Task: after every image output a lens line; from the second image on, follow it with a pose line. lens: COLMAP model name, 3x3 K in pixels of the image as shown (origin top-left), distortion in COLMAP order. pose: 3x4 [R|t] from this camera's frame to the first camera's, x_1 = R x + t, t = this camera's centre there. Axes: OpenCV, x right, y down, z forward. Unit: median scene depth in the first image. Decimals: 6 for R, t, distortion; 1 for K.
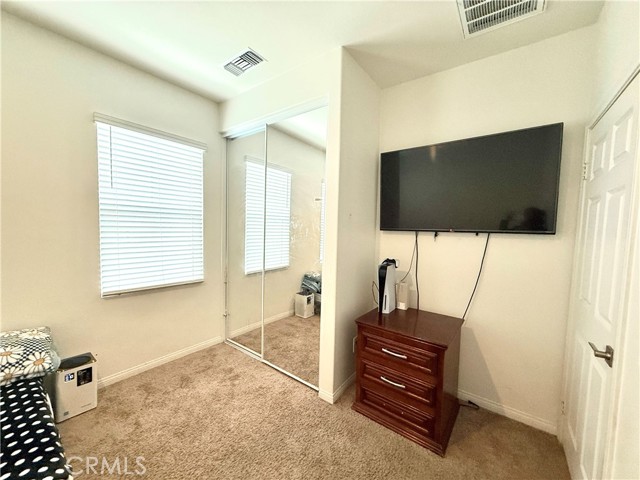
lens RADIAL K [[255.1, 0, 320.9], [0, 255.1, 237.7], [0, 0, 1]] dist [0.002905, 0.000020]
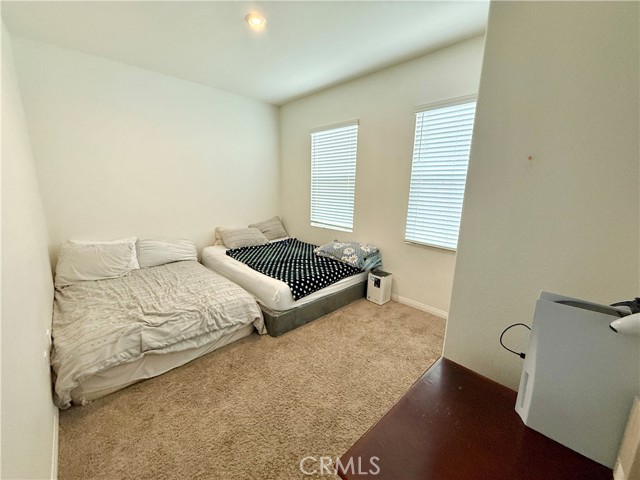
lens RADIAL K [[255.1, 0, 321.5], [0, 255.1, 238.1], [0, 0, 1]] dist [0.002905, 0.000020]
pose [[-0.111448, 0.176186, -0.978028, 0.616679], [-0.089352, 0.978396, 0.186434, -0.012649], [0.989745, 0.108167, -0.093298, 0.700148]]
